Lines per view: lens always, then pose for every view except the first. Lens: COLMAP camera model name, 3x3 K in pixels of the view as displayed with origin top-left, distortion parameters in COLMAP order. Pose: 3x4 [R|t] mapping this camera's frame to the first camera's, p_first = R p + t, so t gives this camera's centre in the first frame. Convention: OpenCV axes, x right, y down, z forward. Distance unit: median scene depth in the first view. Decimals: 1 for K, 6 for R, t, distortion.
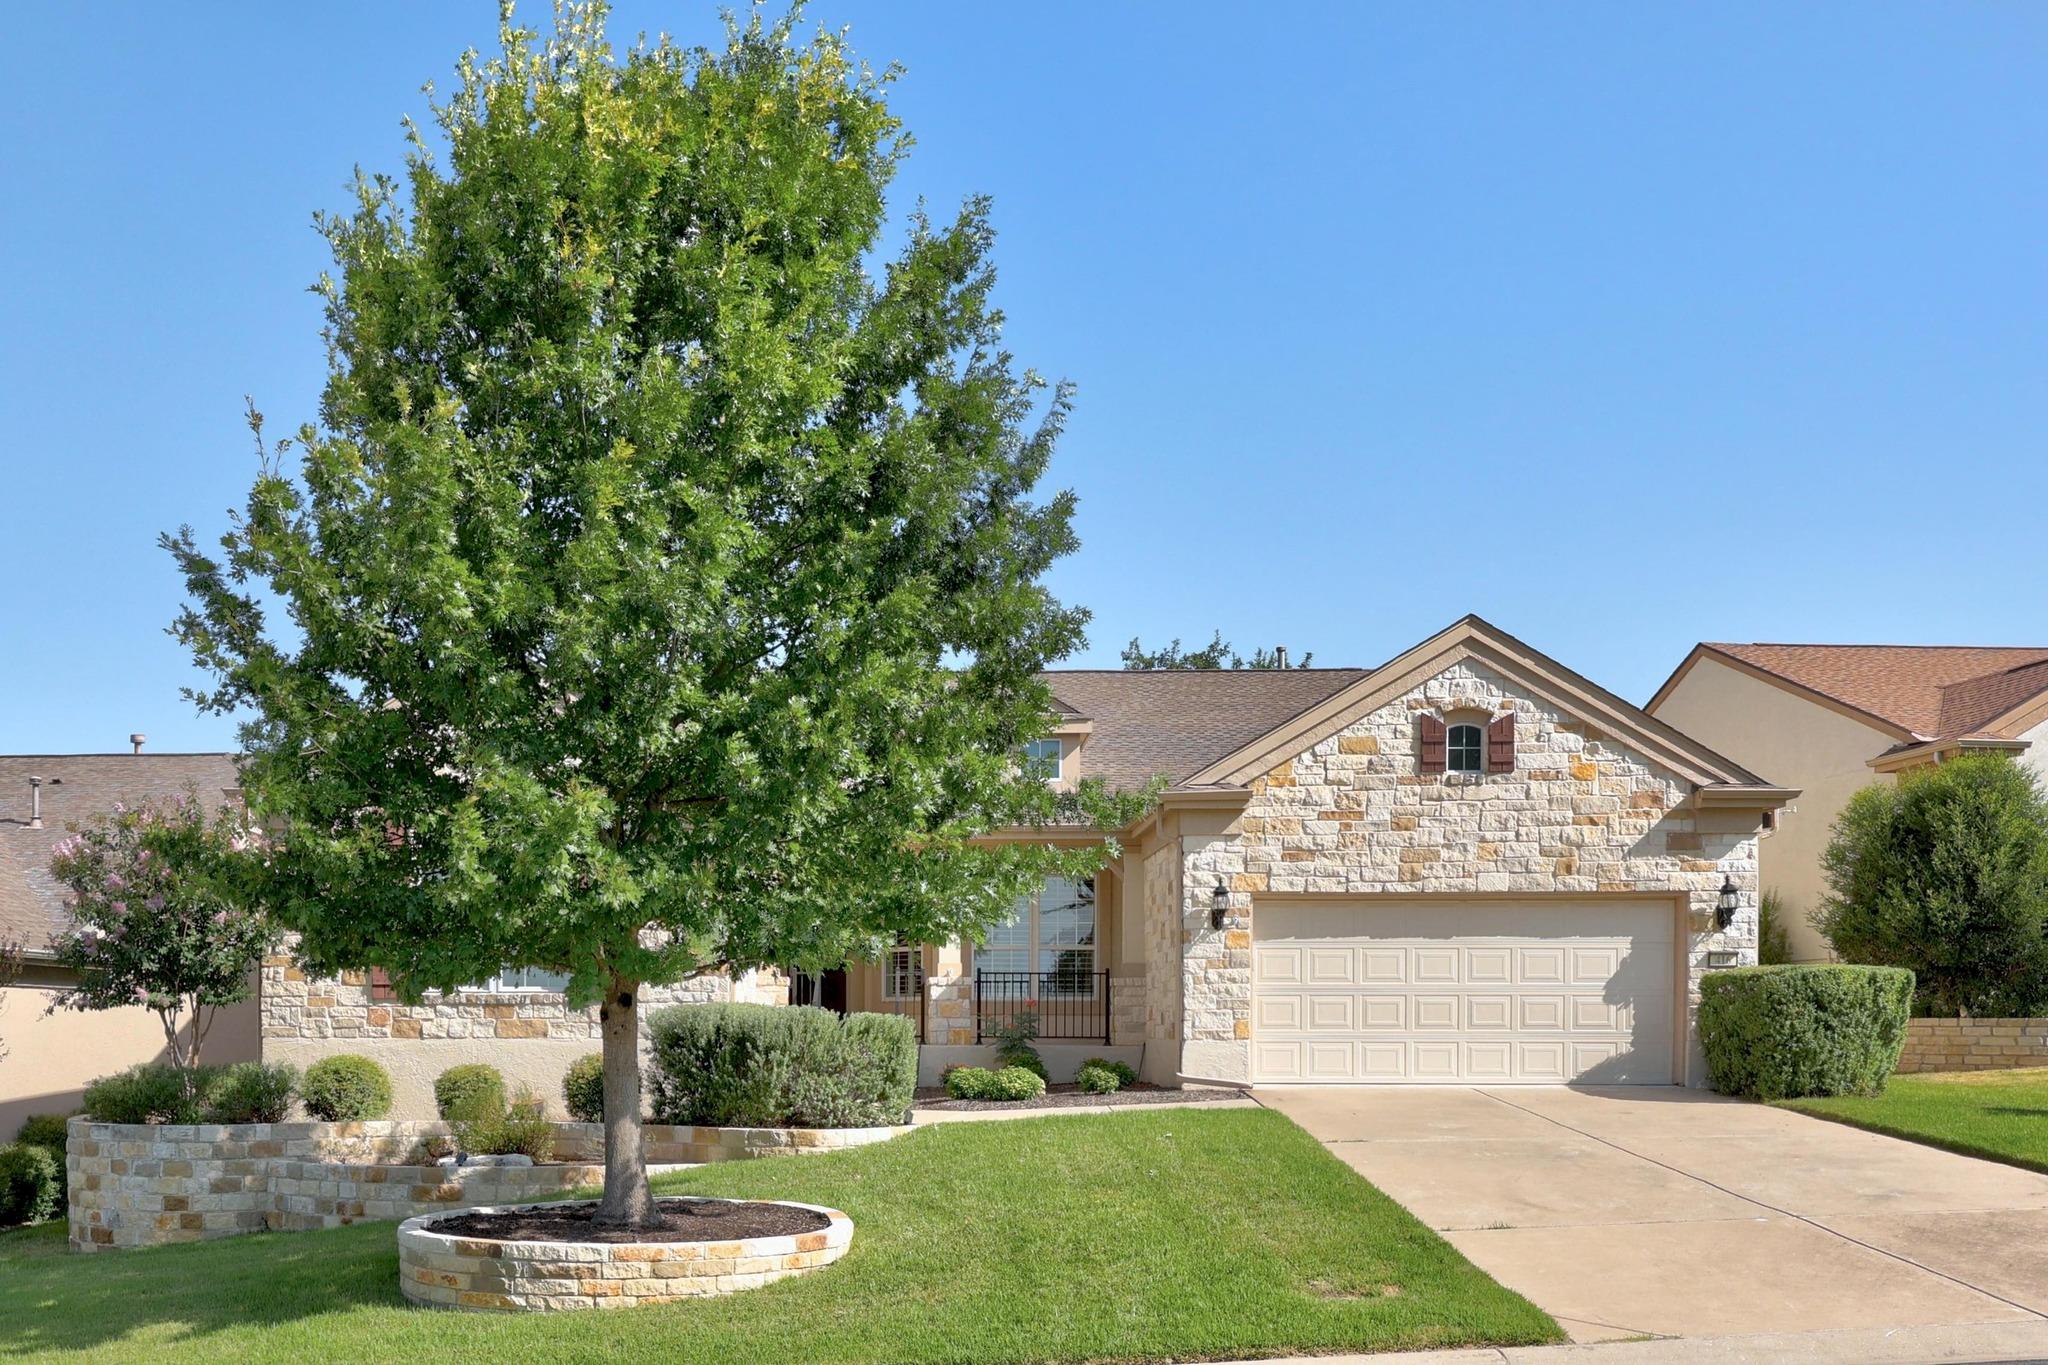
lens RADIAL K [[1253.1, 0, 1226.5], [0, 1253.1, 684.1], [0, 0, 1]] dist [0.000554, -0.001672]
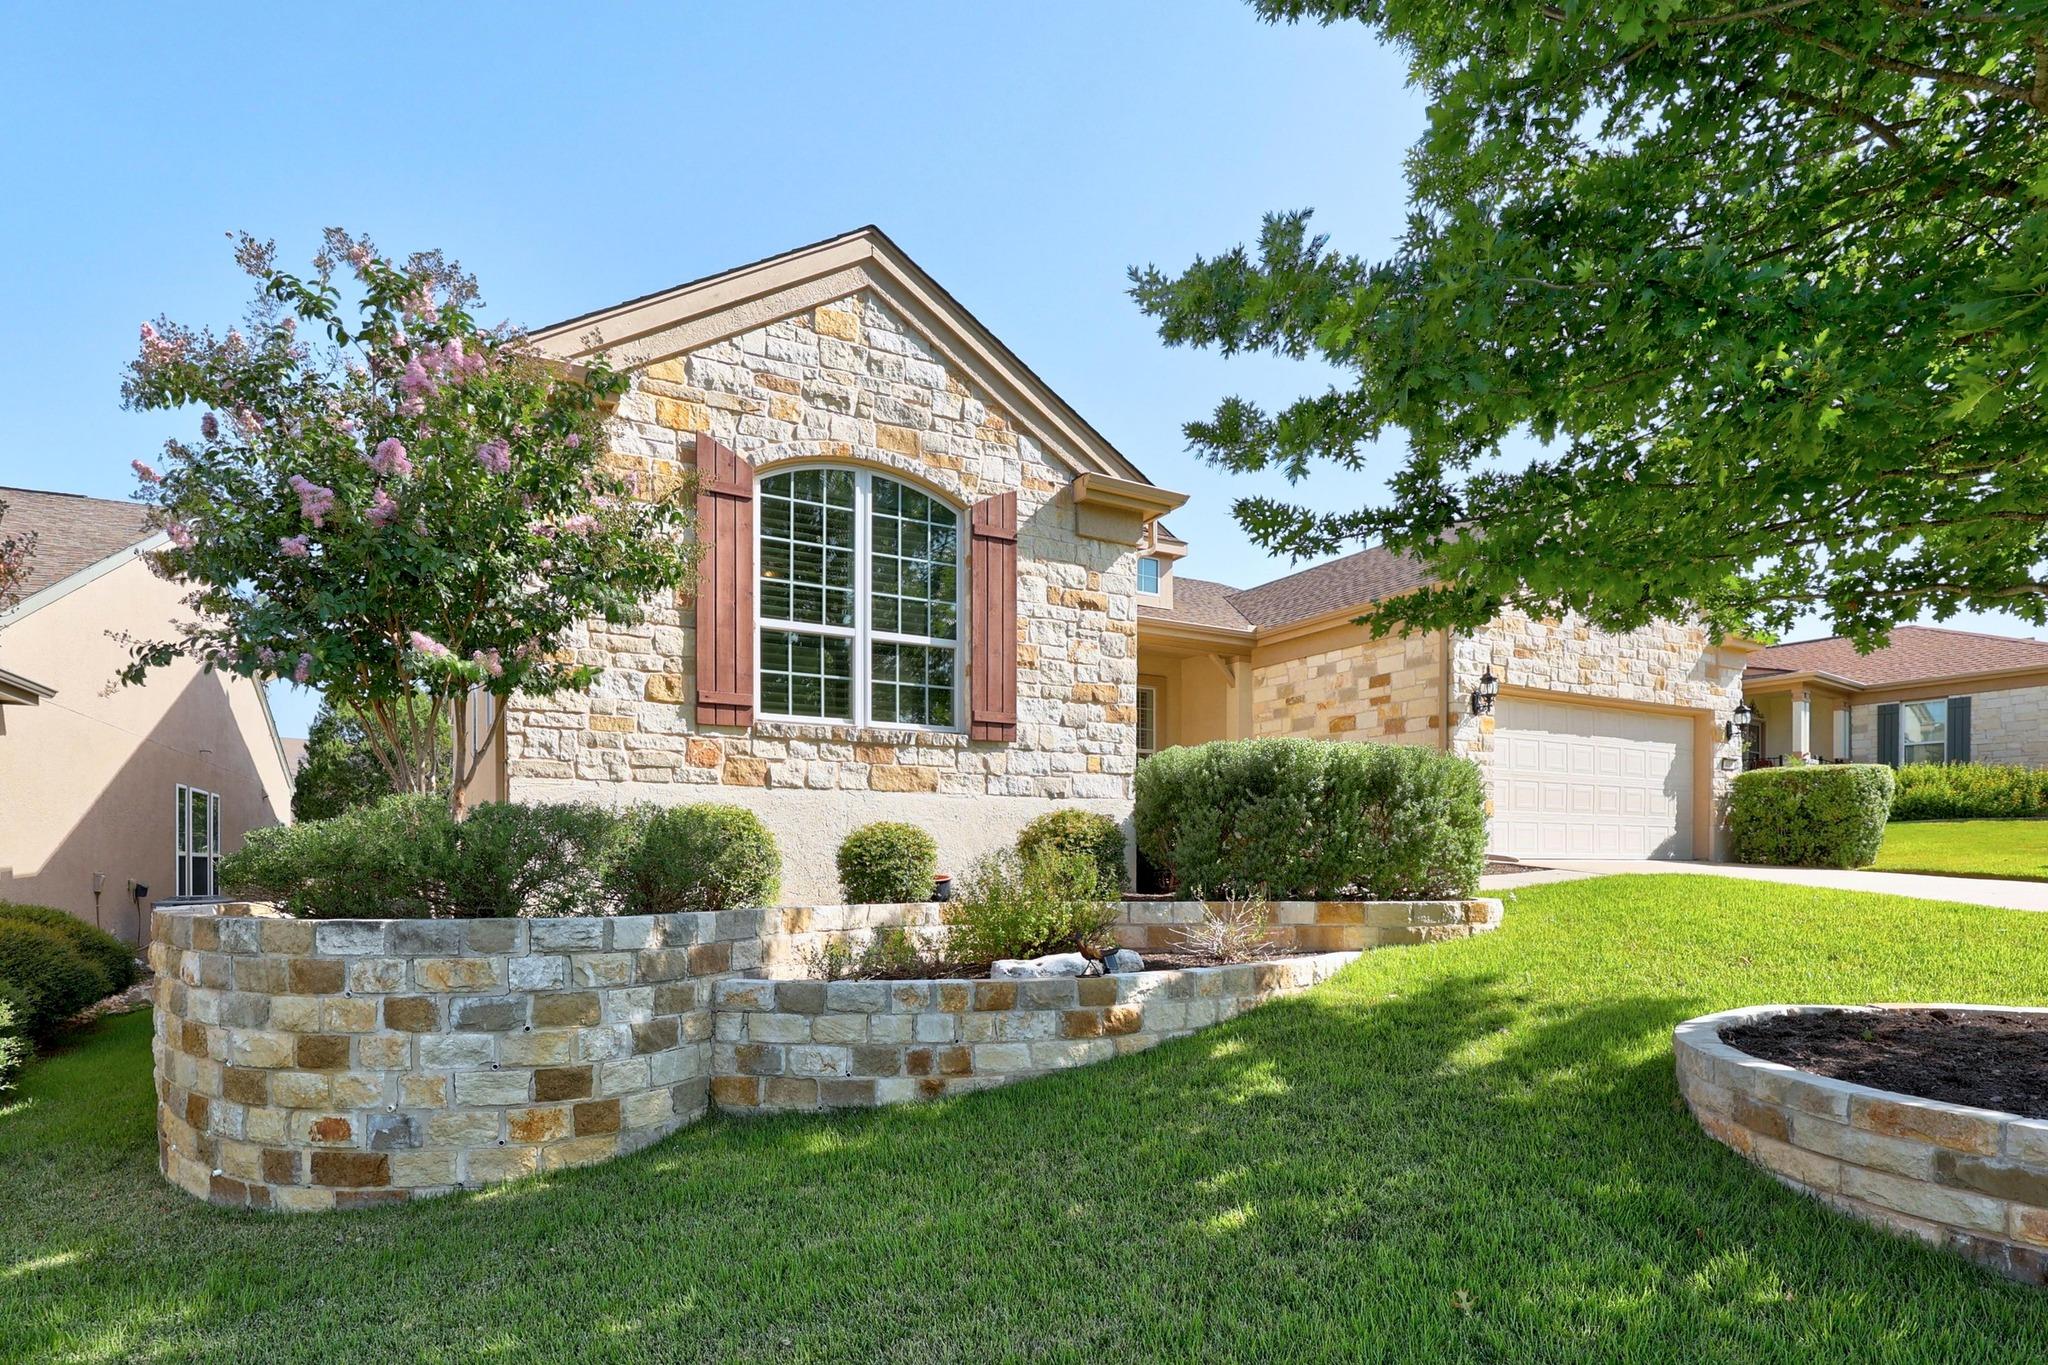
lens RADIAL K [[774.3, 0, 1028.7], [0, 774.3, 677.7], [0, 0, 1]] dist [-0.003655, 0.000014]
pose [[0.945696, 0.070037, 0.317418, -0.746854], [-0.082458, 0.996259, 0.025851, 0.233625], [-0.314420, -0.050621, 0.947933, 0.654919]]
